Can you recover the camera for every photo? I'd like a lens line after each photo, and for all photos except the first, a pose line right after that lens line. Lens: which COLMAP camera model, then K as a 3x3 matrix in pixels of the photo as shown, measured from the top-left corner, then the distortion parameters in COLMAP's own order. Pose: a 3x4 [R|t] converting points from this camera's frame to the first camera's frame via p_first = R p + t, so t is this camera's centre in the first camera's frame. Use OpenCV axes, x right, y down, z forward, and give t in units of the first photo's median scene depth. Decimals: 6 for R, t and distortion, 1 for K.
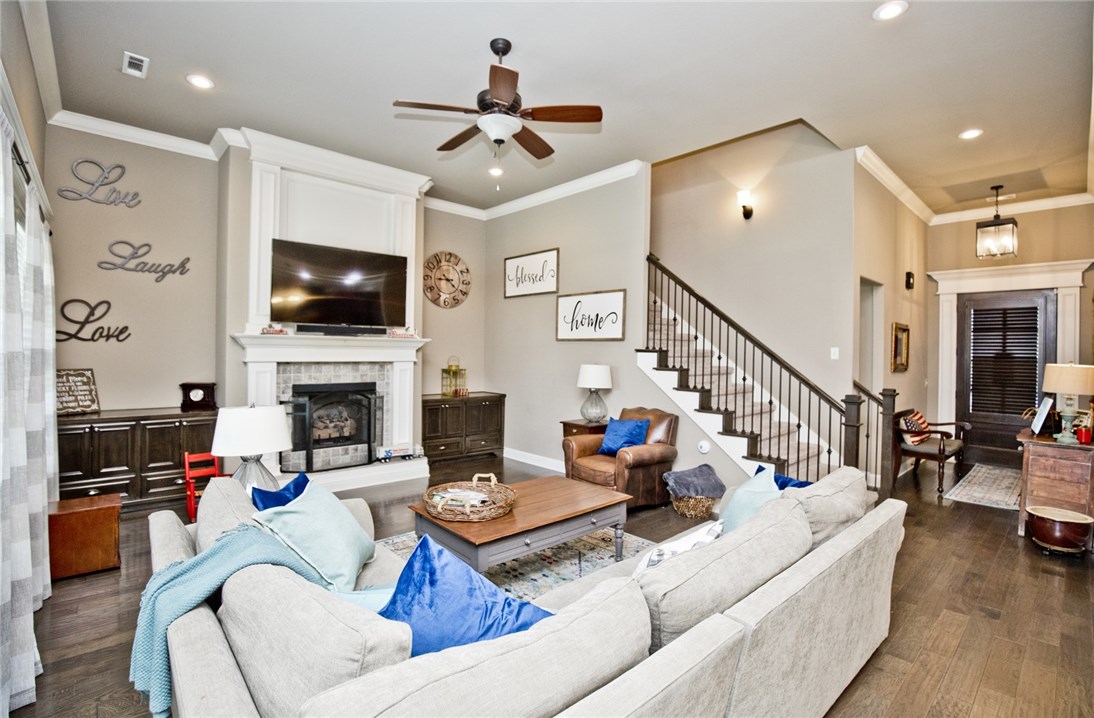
lens RADIAL K [[500.8, 0, 549.0], [0, 500.8, 348.7], [0, 0, 1]] dist [-0.025679, 0.000206]
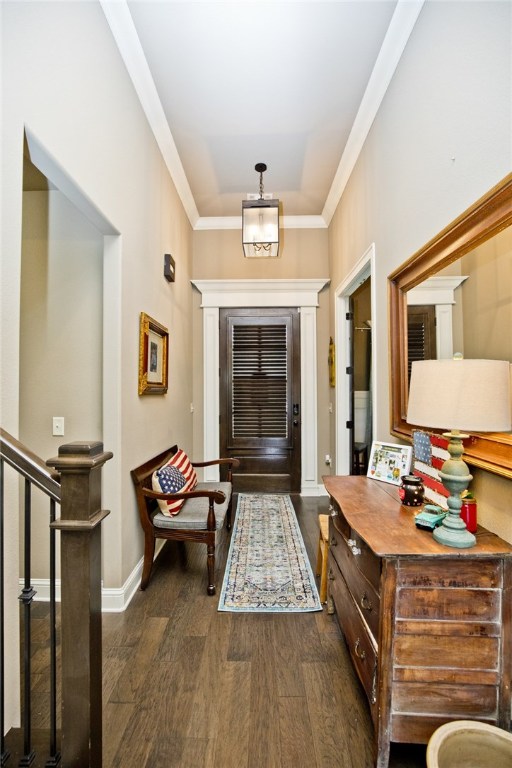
lens RADIAL K [[351.5, 0, 256.3], [0, 351.5, 381.9], [0, 0, 1]] dist [-0.025679, 0.000206]
pose [[0.679960, -0.005107, 0.733232, 0.397558], [0.013214, 0.999899, -0.005289, 0.028291], [-0.733130, 0.013285, 0.679958, 0.506375]]
